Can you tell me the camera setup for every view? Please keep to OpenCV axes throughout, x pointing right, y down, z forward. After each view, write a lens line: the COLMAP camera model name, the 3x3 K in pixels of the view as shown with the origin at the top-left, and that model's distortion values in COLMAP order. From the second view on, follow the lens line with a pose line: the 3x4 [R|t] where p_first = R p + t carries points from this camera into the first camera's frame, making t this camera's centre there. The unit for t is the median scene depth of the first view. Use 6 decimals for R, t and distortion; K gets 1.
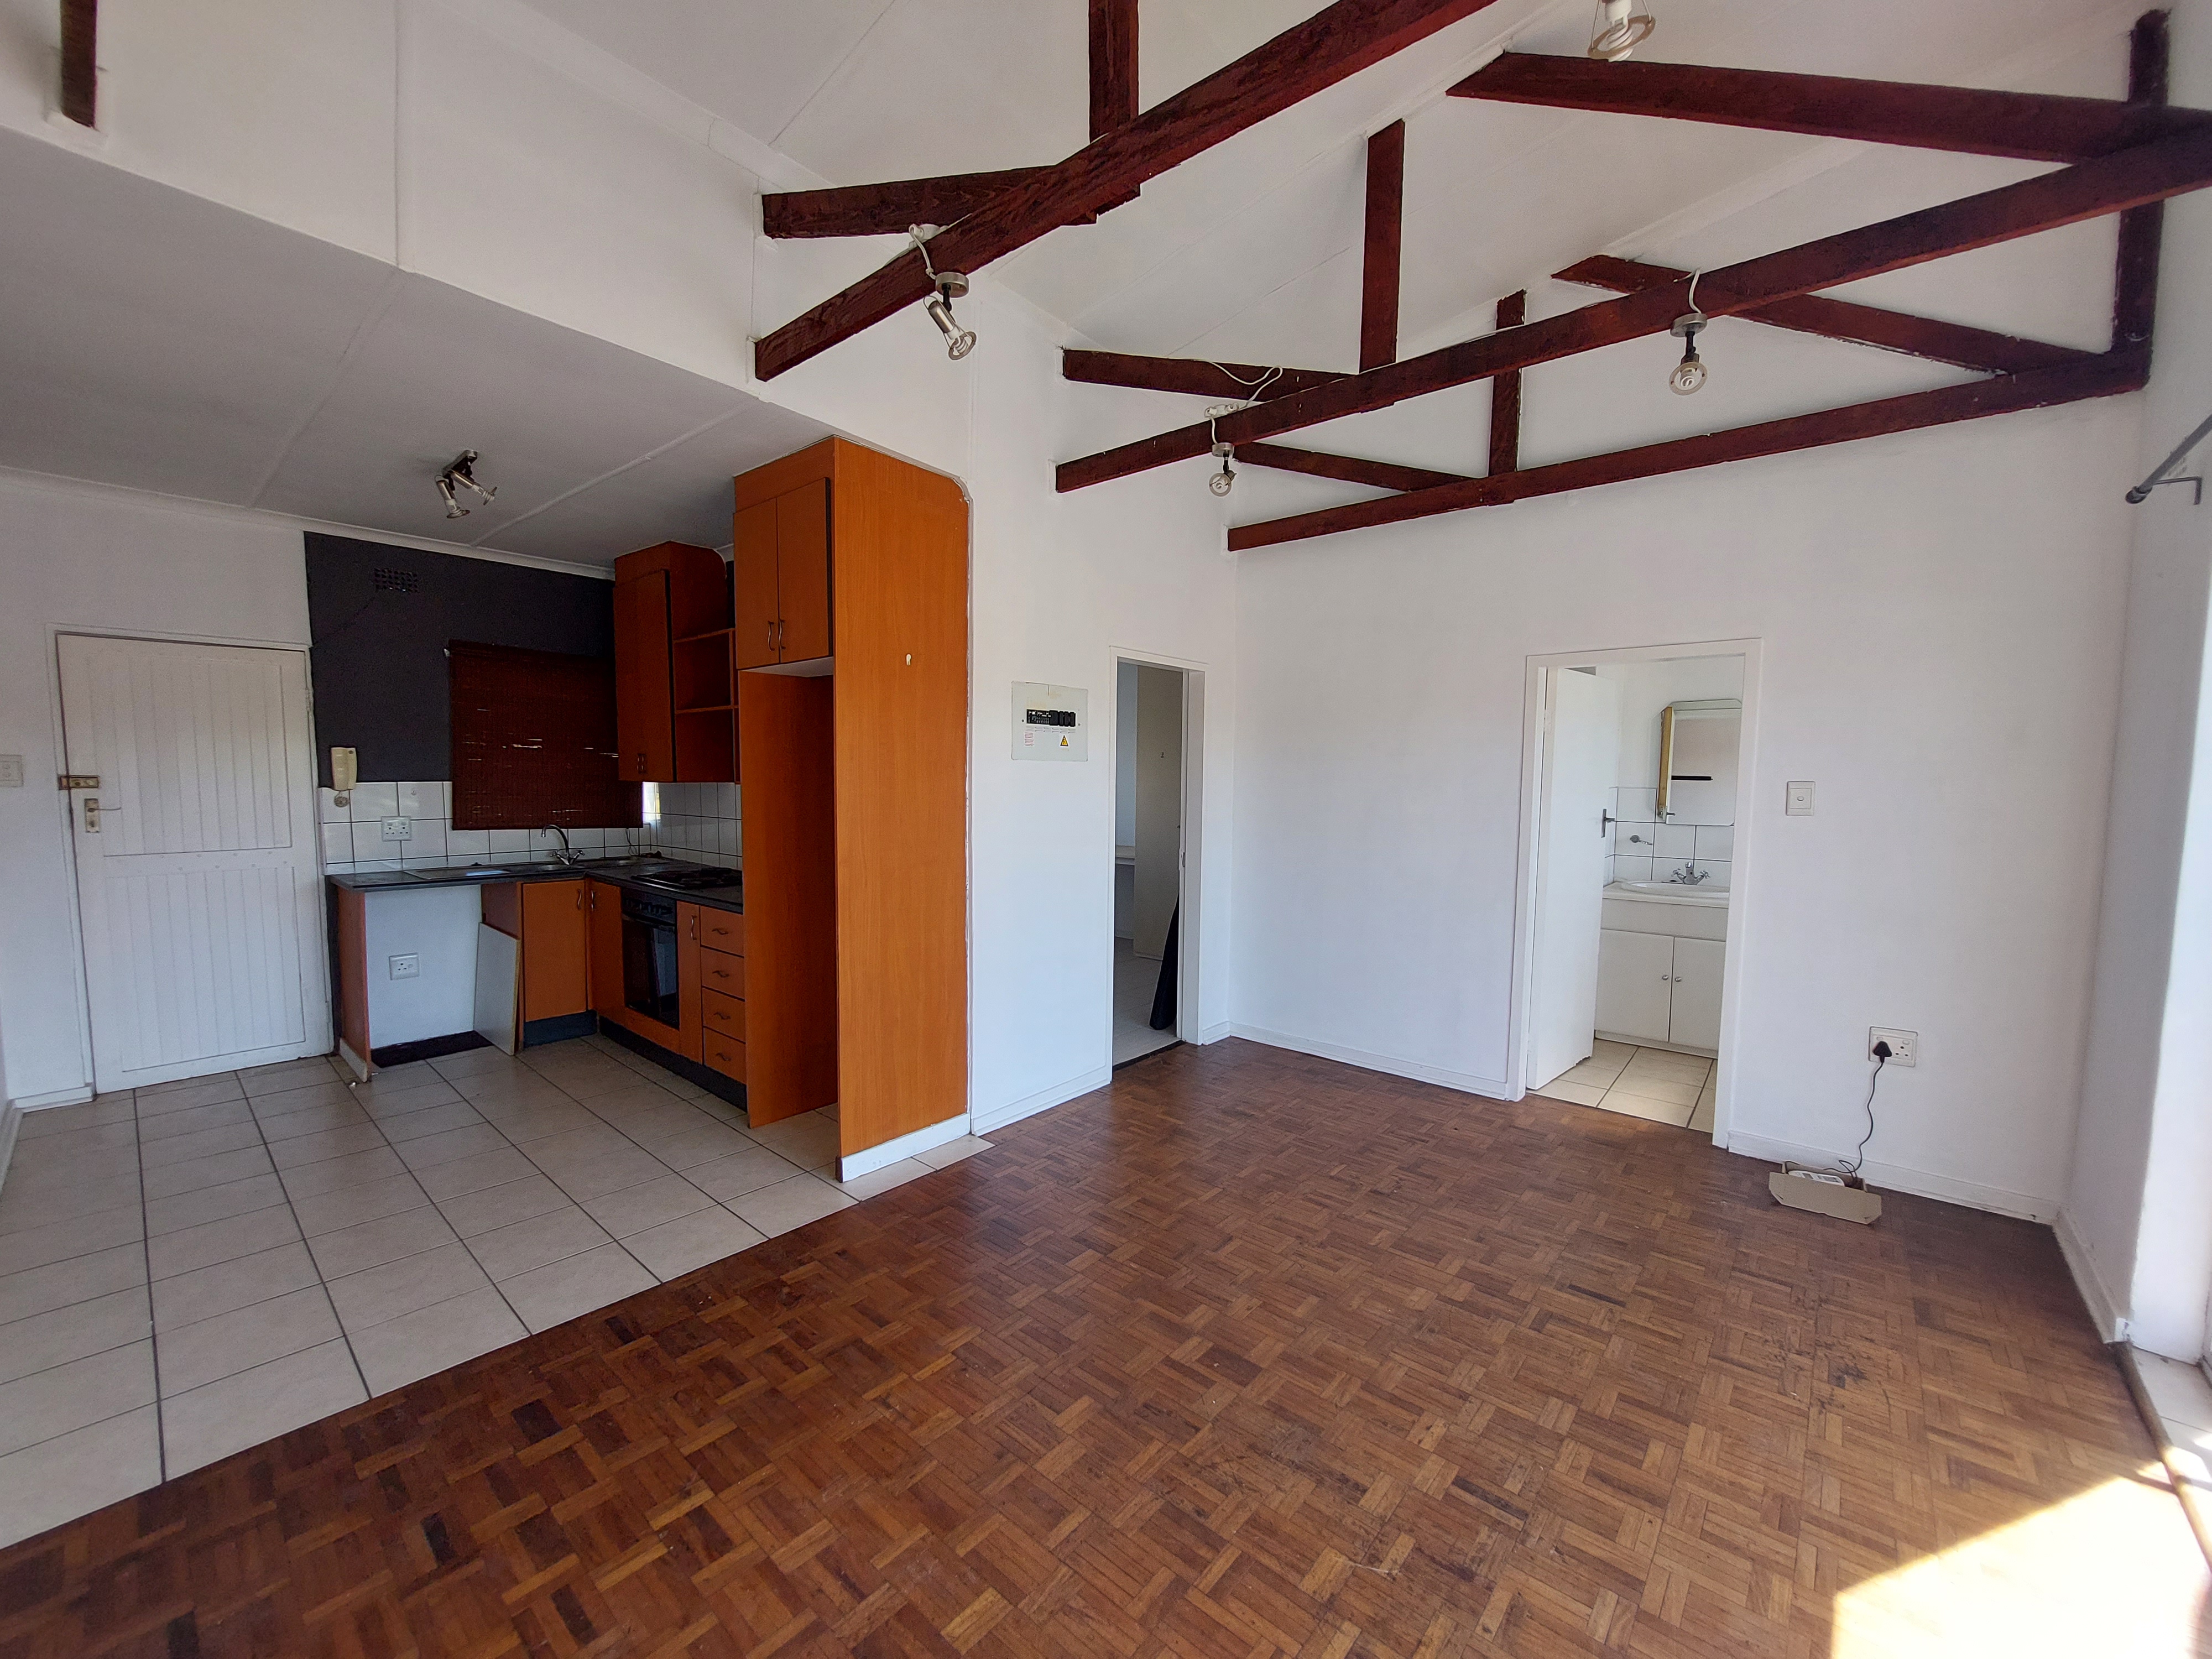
lens RADIAL K [[884.7, 0, 1088.7], [0, 884.7, 848.1], [0, 0, 1]] dist [-0.016734, -0.000983]
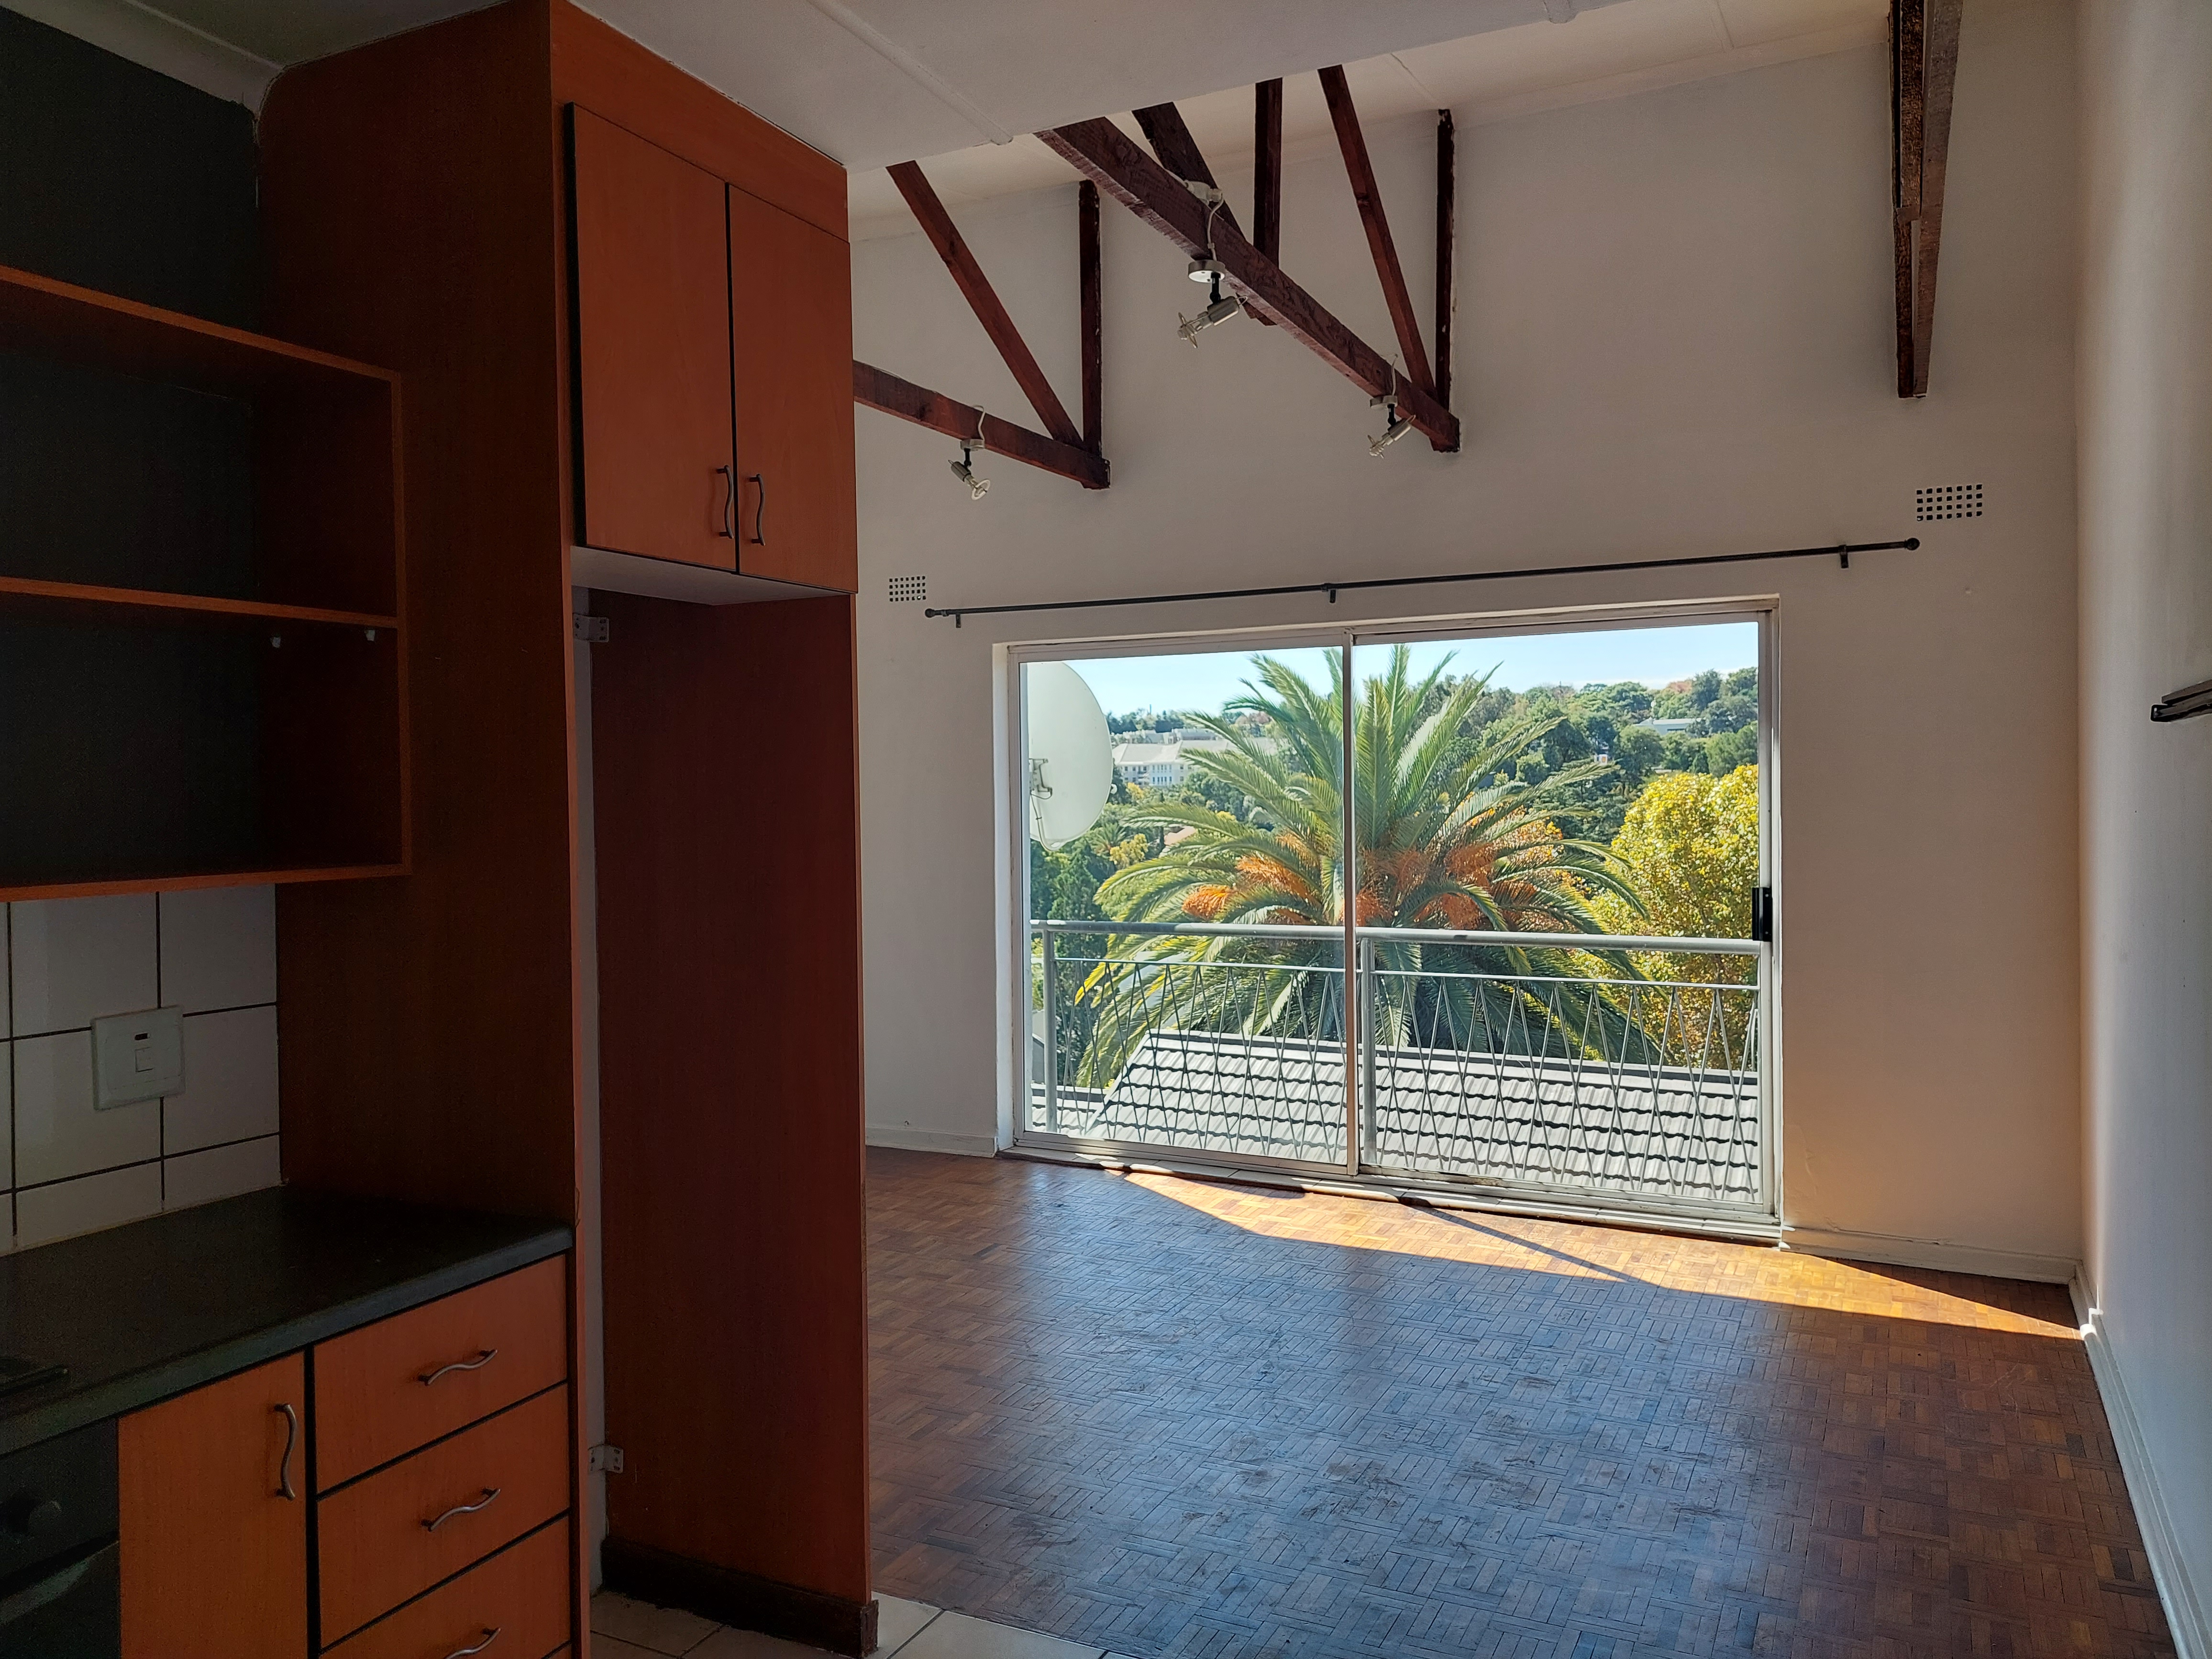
lens RADIAL K [[1590.7, 0, 1095.5], [0, 1590.7, 822.6], [0, 0, 1]] dist [0.068782, -0.069869]
pose [[-0.254503, -0.028330, 0.966657, -0.834529], [0.094933, 0.994011, 0.054126, -0.082338], [-0.962401, 0.105543, -0.250290, 0.755535]]
